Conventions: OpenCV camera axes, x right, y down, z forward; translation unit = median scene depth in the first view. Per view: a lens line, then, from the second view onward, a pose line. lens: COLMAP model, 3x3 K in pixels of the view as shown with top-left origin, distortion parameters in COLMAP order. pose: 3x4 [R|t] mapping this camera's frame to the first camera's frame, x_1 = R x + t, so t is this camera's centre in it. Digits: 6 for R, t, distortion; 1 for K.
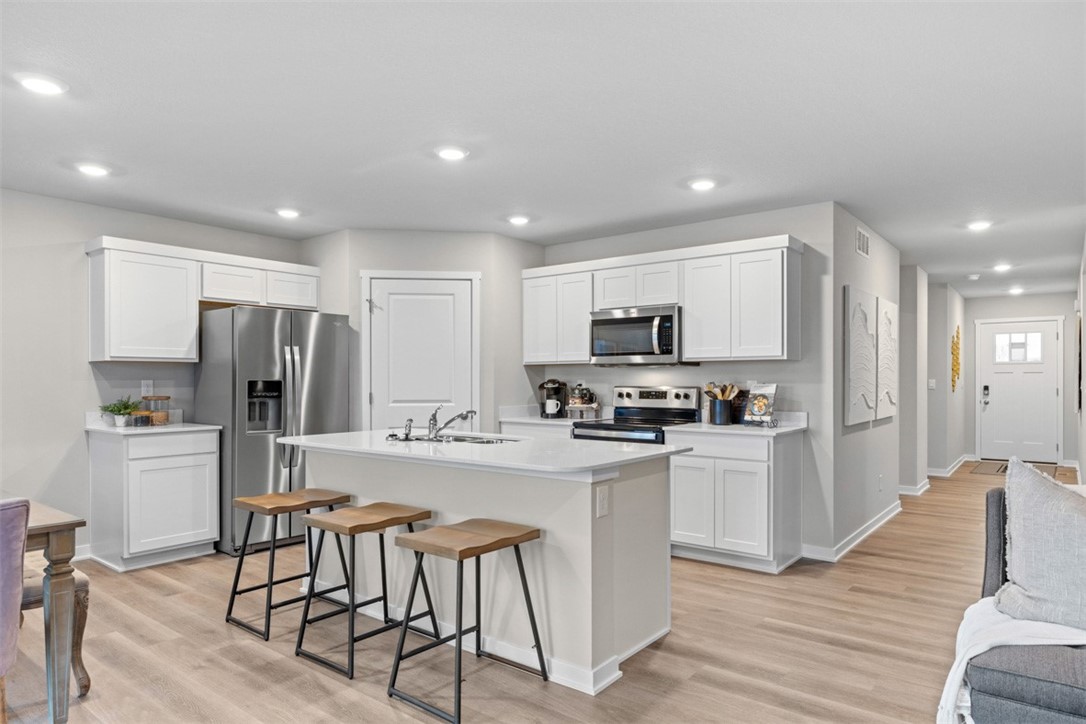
lens RADIAL K [[662.0, 0, 544.8], [0, 662.0, 380.6], [0, 0, 1]] dist [0.000196, 0.000384]
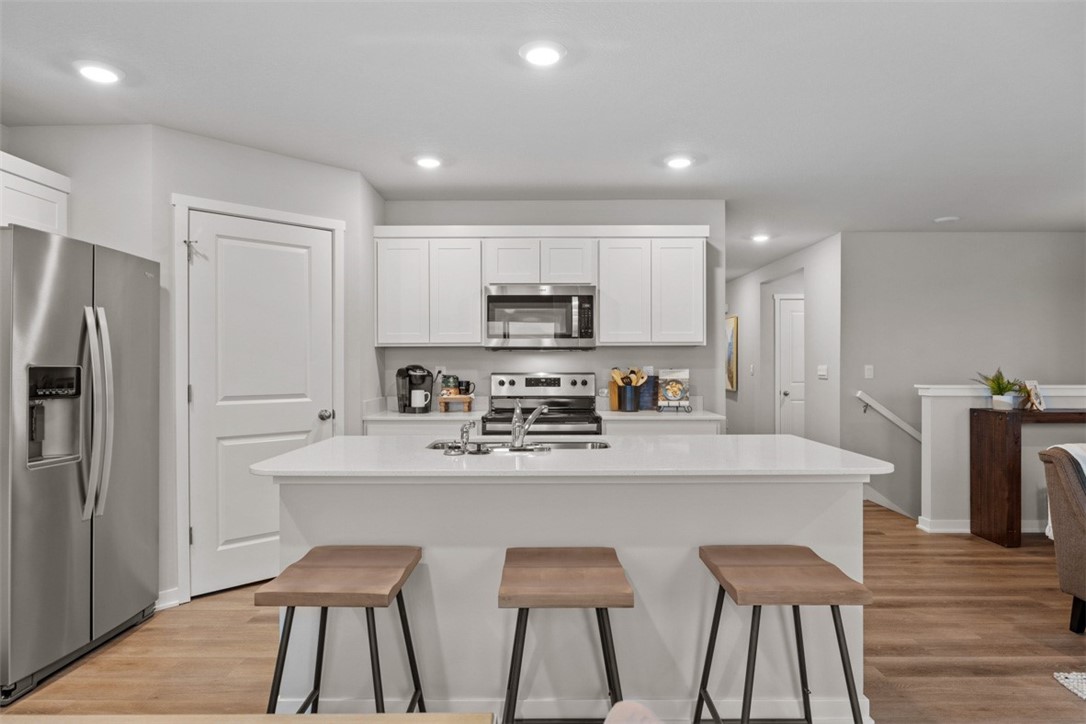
lens RADIAL K [[661.6, 0, 543.0], [0, 661.6, 362.0], [0, 0, 1]] dist [-0.003909, 0.000271]
pose [[0.785371, 0.002689, 0.619019, -0.422434], [0.002115, 0.999973, -0.007027, 0.000382], [-0.619021, 0.006829, 0.785344, 0.304356]]
